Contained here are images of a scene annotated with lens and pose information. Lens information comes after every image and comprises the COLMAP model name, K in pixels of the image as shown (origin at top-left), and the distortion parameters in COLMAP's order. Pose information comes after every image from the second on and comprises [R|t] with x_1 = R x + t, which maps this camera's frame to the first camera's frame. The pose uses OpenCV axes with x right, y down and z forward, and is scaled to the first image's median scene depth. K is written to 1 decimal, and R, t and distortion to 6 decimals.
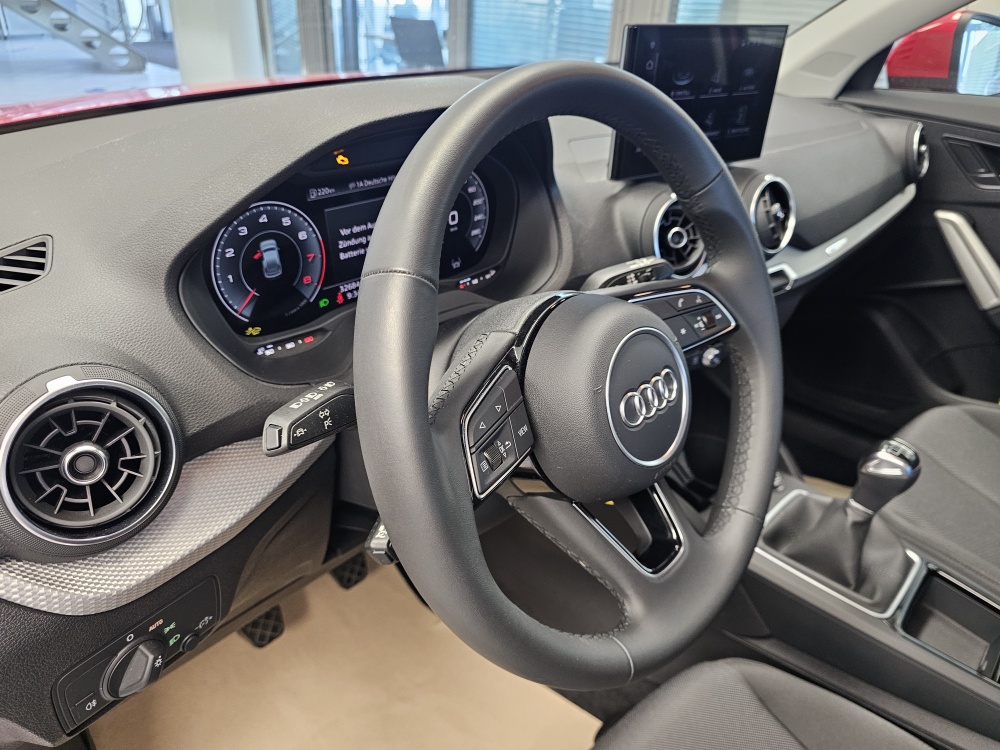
lens RADIAL K [[693.4, 0, 511.1], [0, 693.4, 374.9], [0, 0, 1]] dist [0.032765, -0.034303]
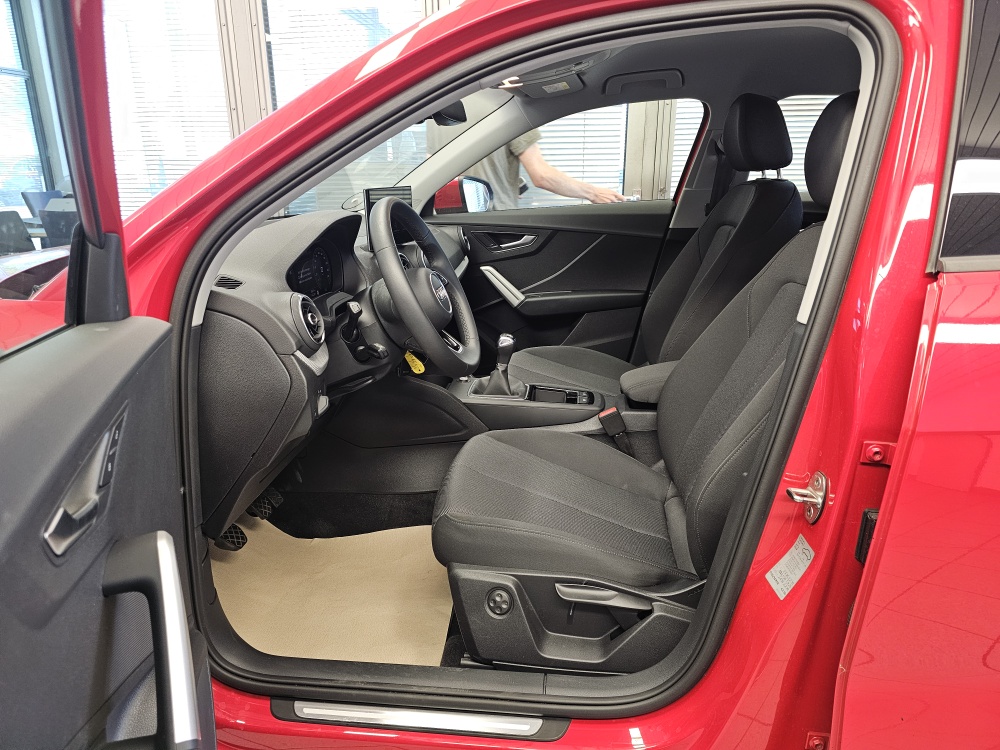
lens RADIAL K [[668.3, 0, 490.9], [0, 668.3, 375.2], [0, 0, 1]] dist [0.108912, -0.139035]
pose [[0.813120, -0.224896, 0.536896, -1.076516], [0.331264, 0.937208, -0.109114, 0.633834], [-0.478644, 0.266577, 0.836562, -1.248085]]
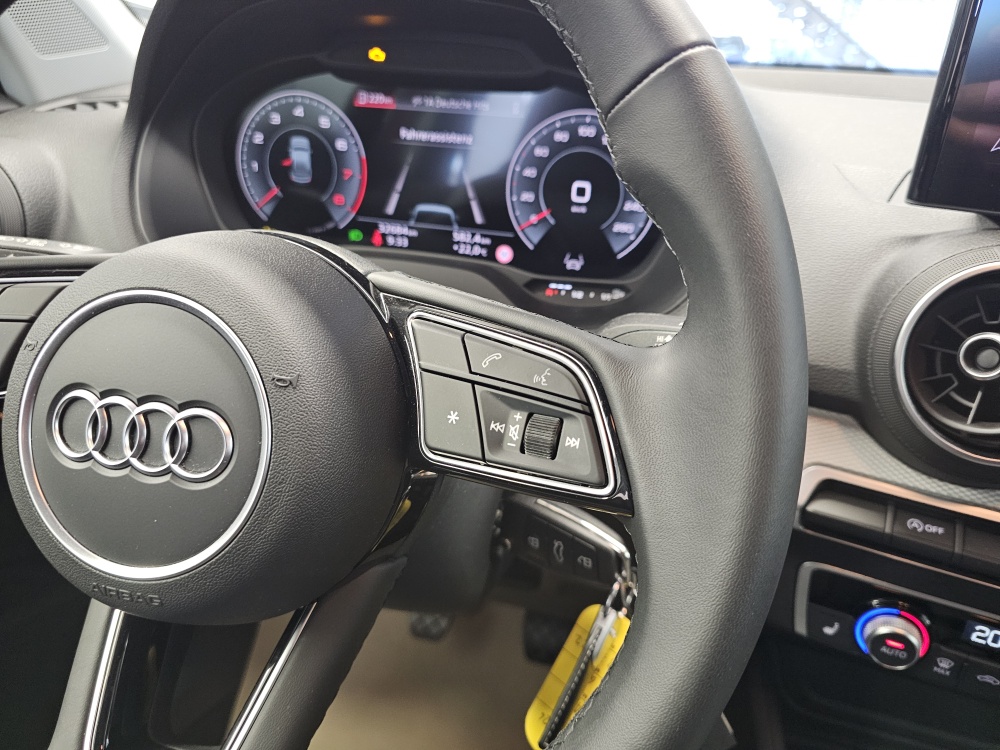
lens RADIAL K [[690.3, 0, 501.2], [0, 690.3, 371.3], [0, 0, 1]] dist [0.037012, -0.054095]
pose [[0.475412, 0.350033, -0.807131, 0.557049], [-0.450572, 0.884861, 0.118348, -0.141748], [0.755624, 0.307406, 0.578389, 0.730736]]
